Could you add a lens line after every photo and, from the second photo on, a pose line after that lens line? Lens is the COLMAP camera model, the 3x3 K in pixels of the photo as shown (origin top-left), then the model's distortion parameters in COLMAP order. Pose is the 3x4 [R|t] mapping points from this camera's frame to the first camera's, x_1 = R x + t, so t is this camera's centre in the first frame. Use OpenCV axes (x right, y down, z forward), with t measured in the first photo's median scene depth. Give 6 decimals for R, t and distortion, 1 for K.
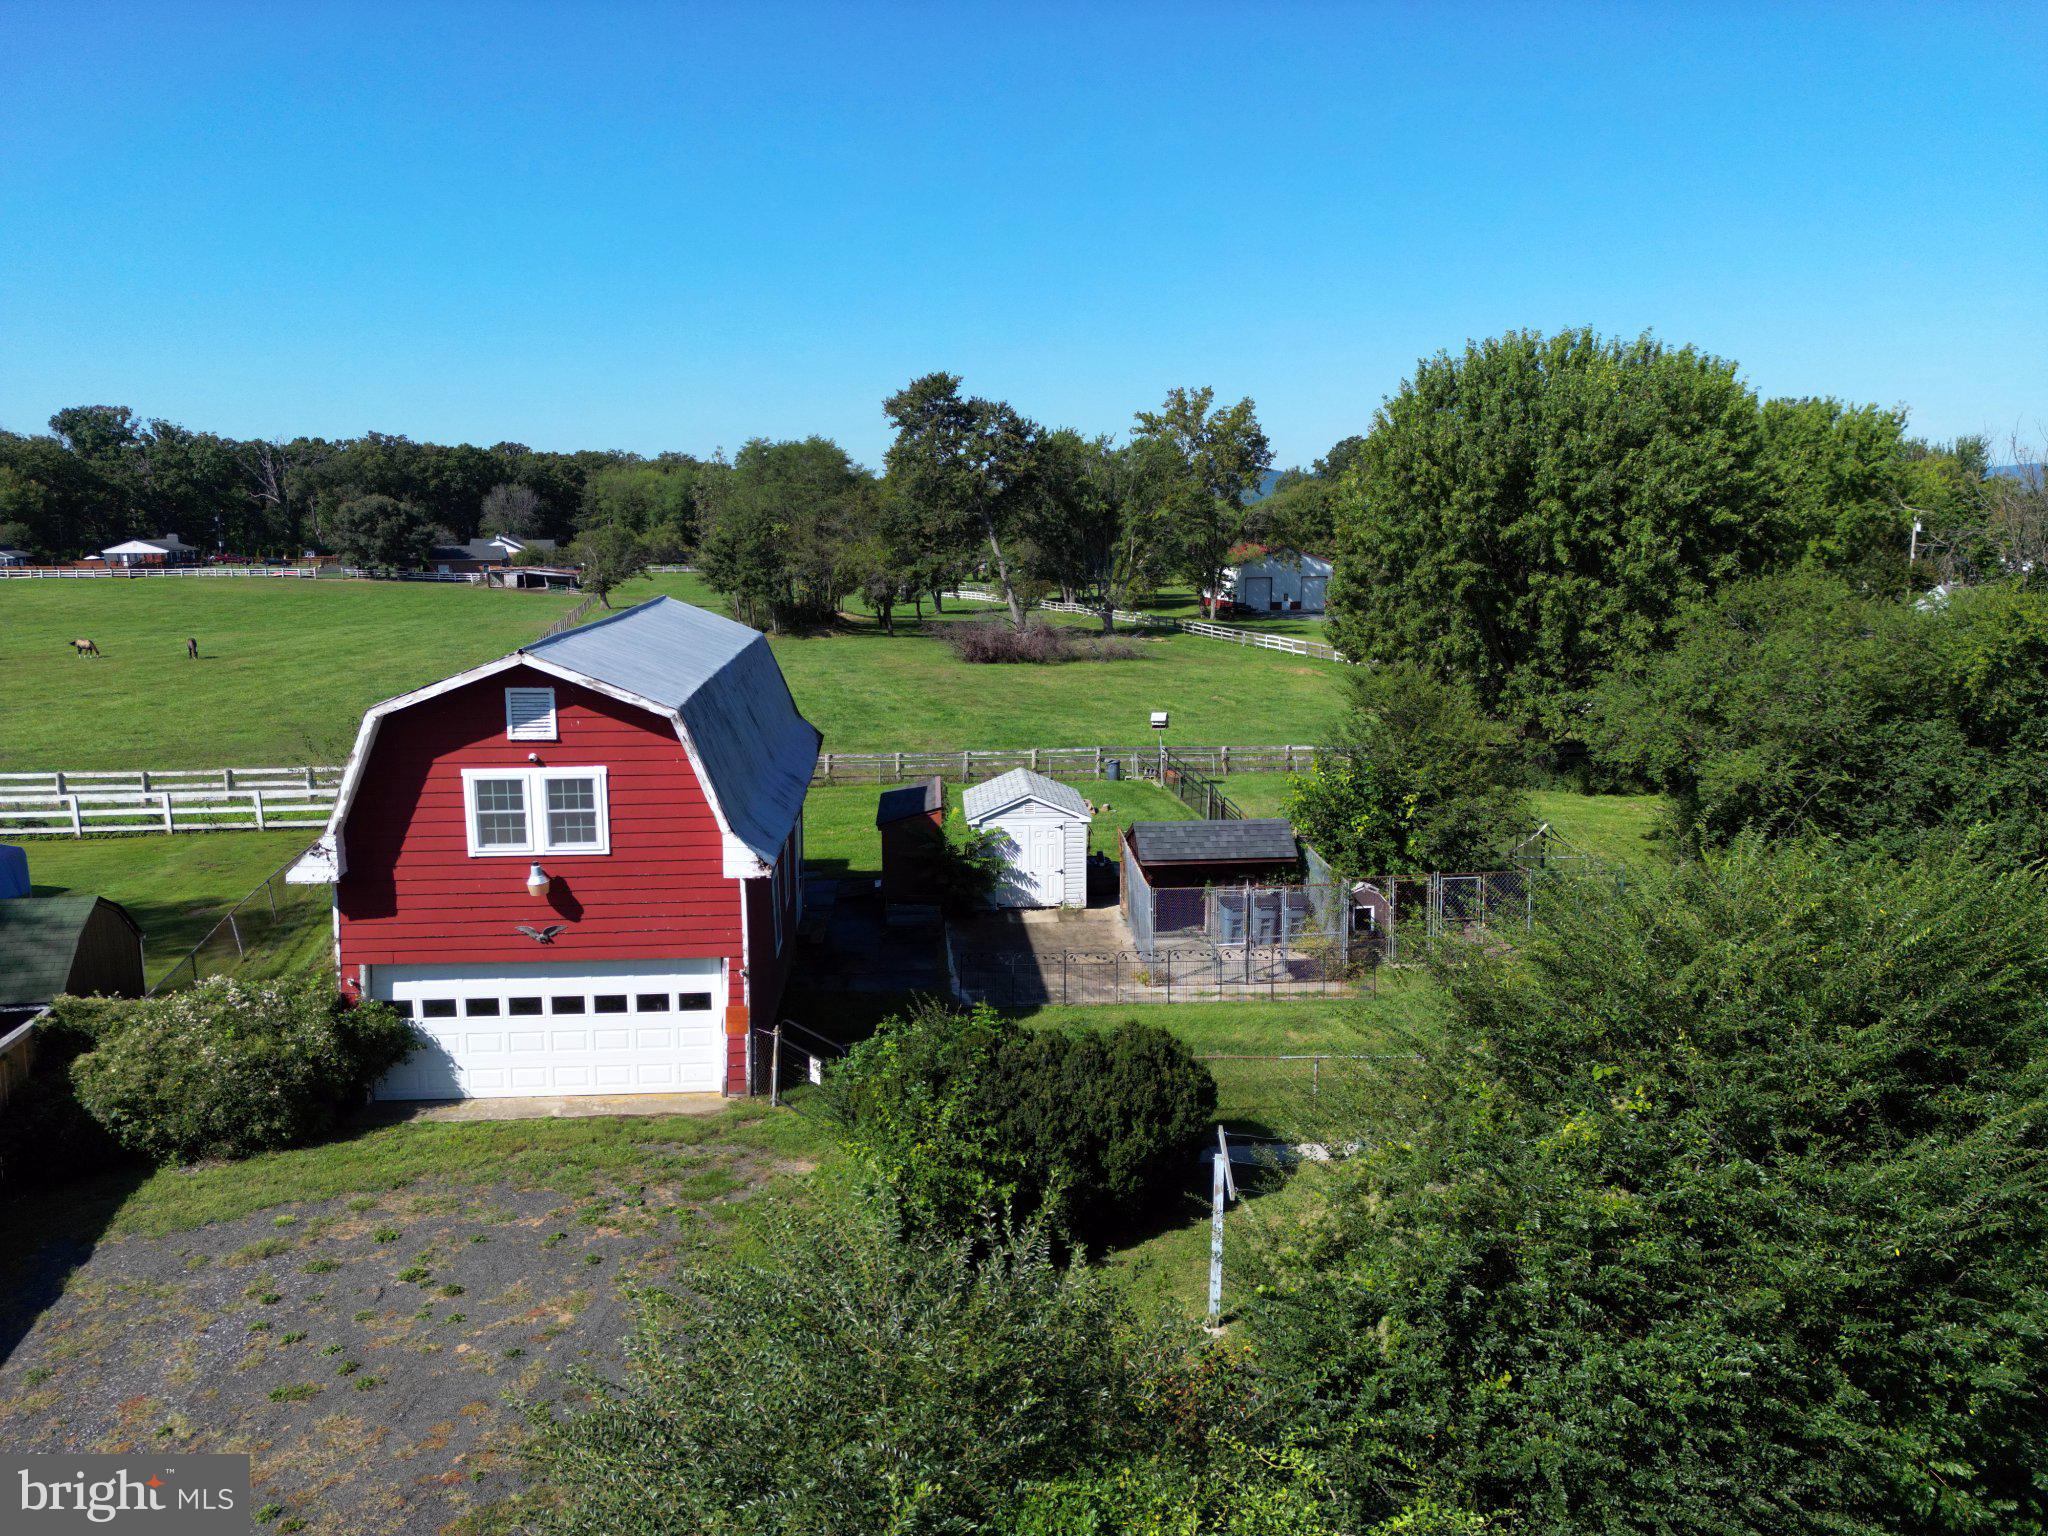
lens RADIAL K [[1451.2, 0, 998.1], [0, 1451.2, 767.0], [0, 0, 1]] dist [0.025805, -0.004210]
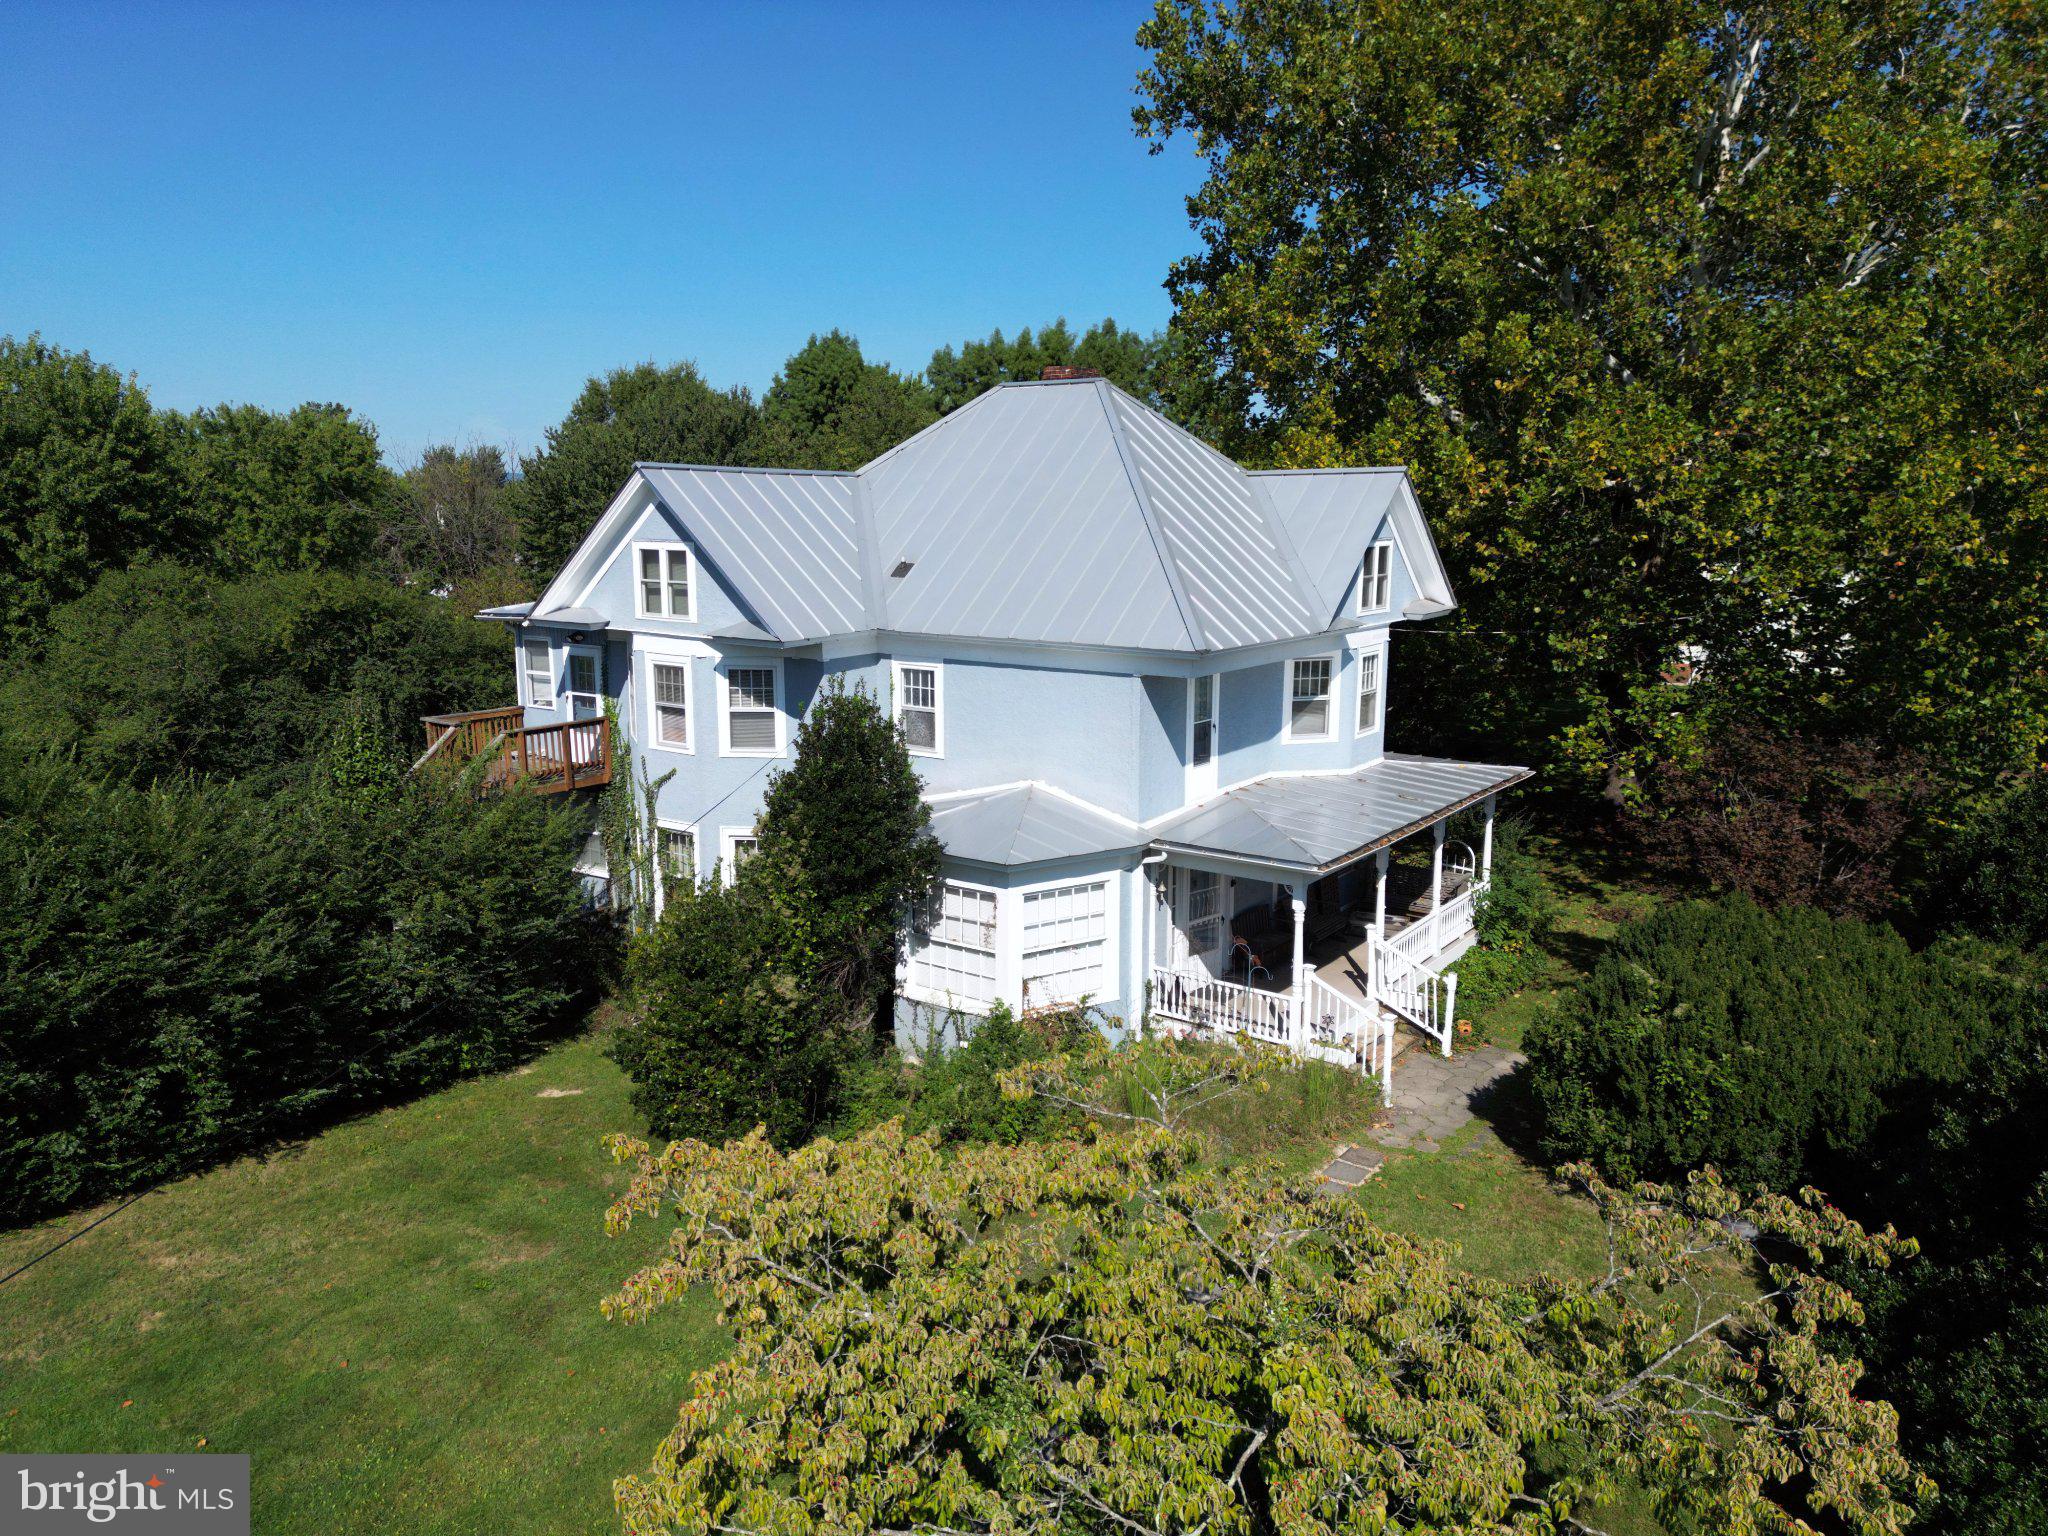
lens RADIAL K [[1422.4, 0, 1018.3], [0, 1422.4, 768.9], [0, 0, 1]] dist [0.081564, -0.082050]
pose [[0.620061, -0.137742, 0.772368, 0.042418], [0.134483, 0.988557, 0.068333, 0.032337], [-0.772942, 0.061500, 0.631489, -0.185891]]
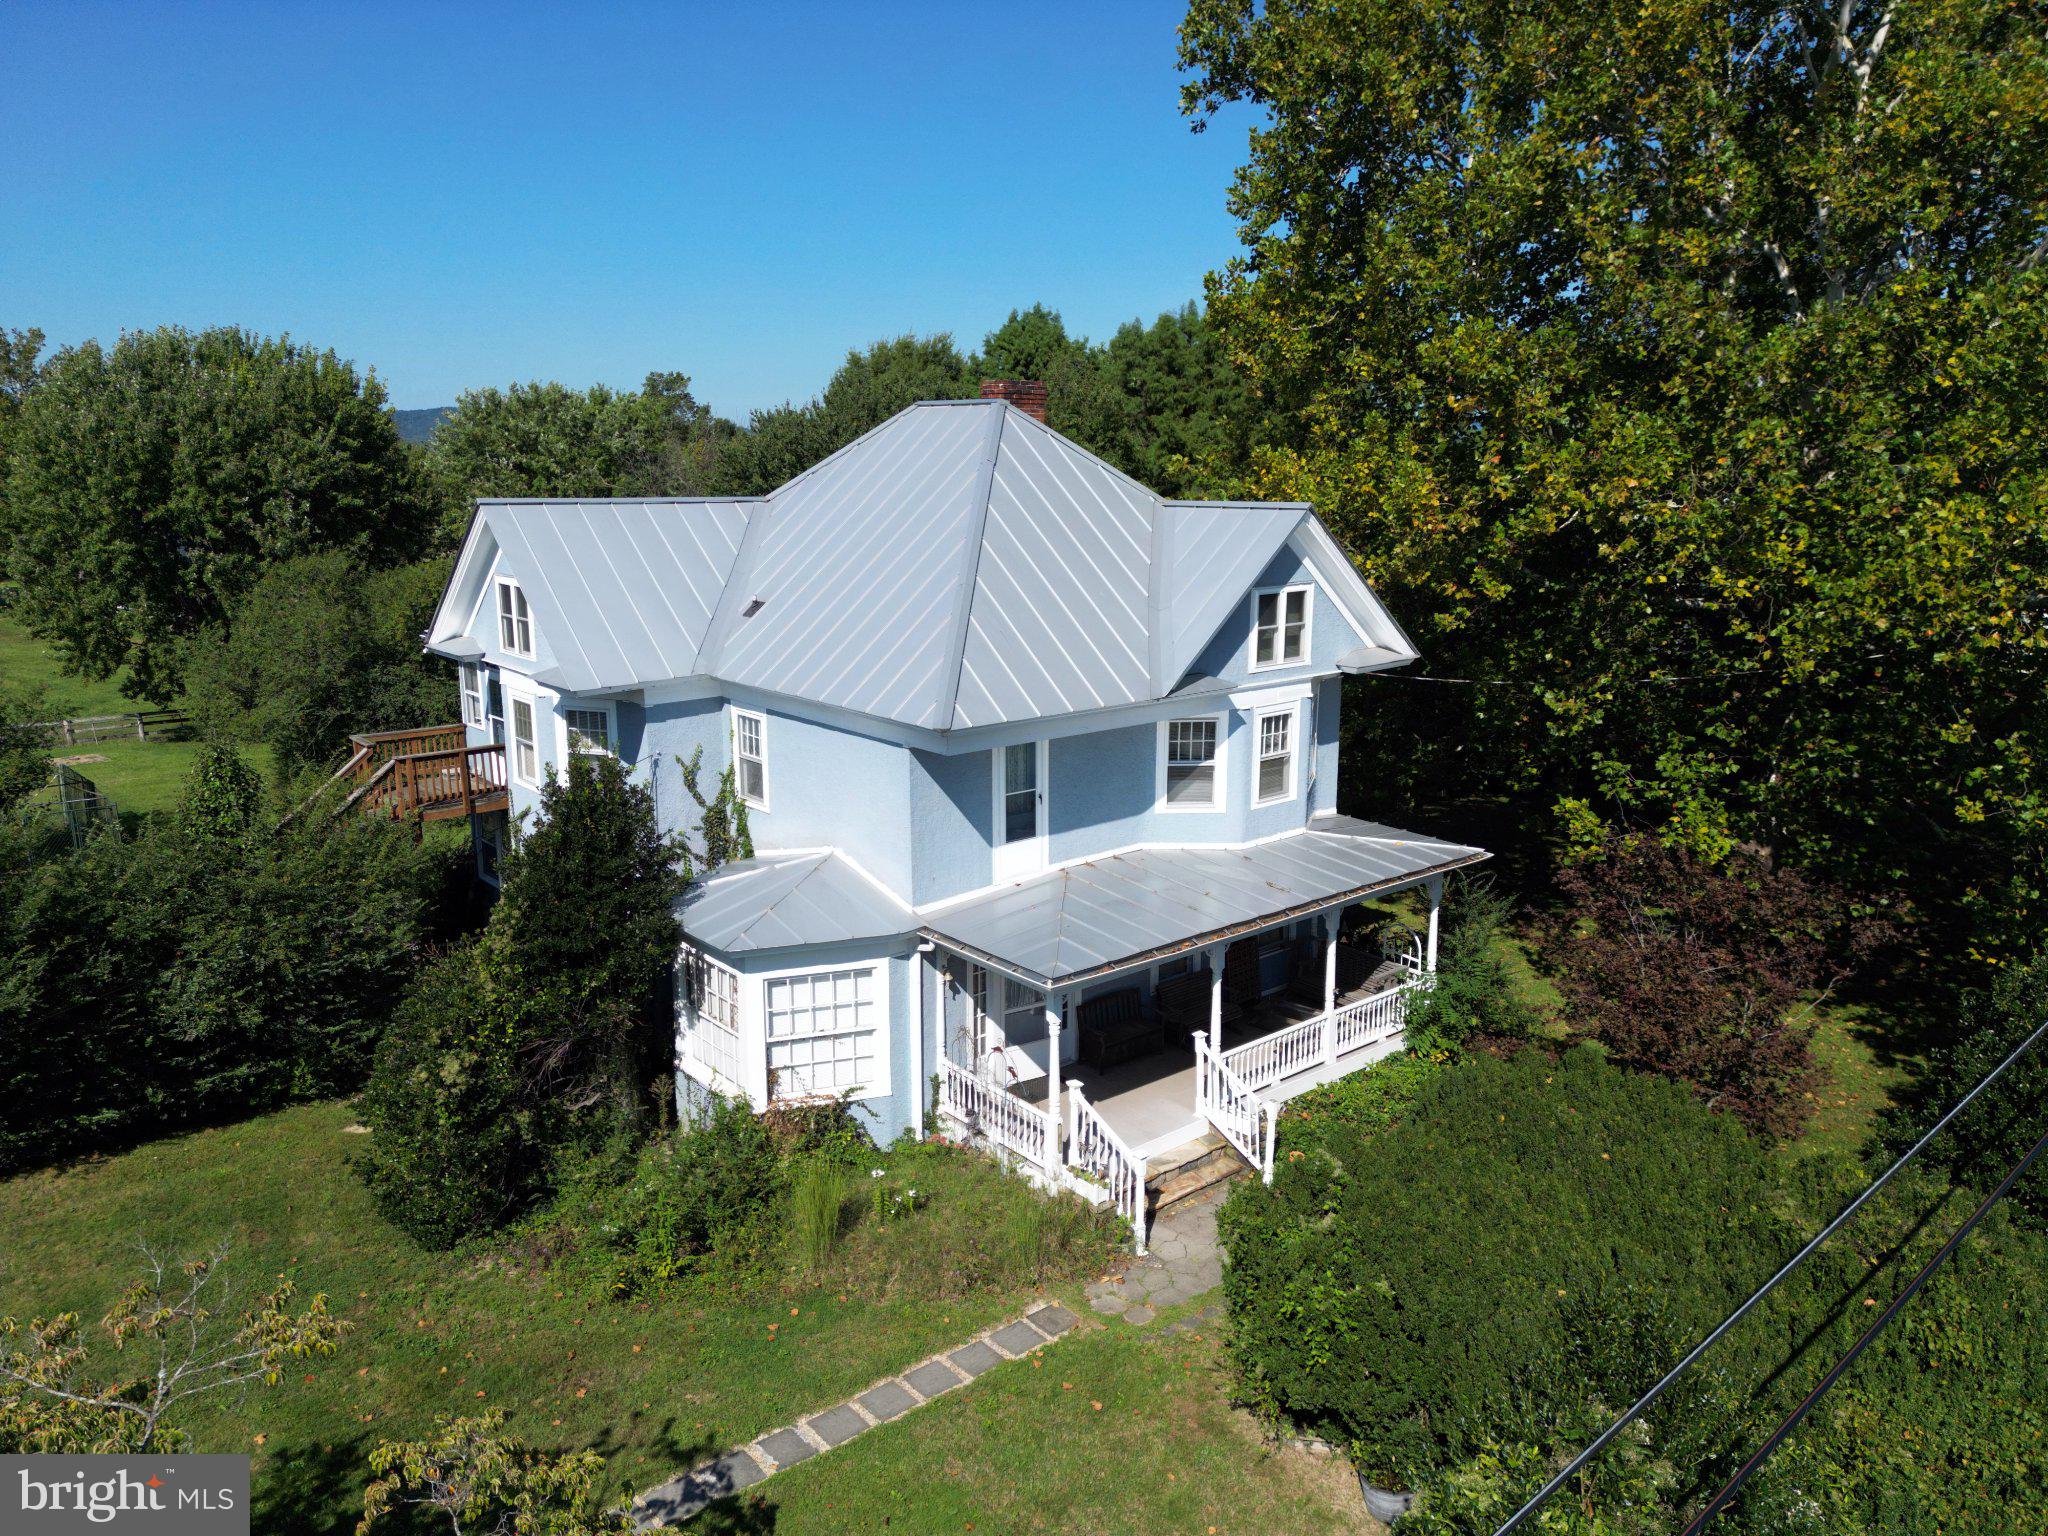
lens RADIAL K [[1434.2, 0, 1027.2], [0, 1434.2, 761.9], [0, 0, 1]] dist [0.025453, 0.000327]
pose [[0.787471, -0.123273, 0.603899, 0.190014], [0.103722, 0.992326, 0.067310, 0.019780], [-0.607562, 0.009633, 0.794214, -0.276012]]
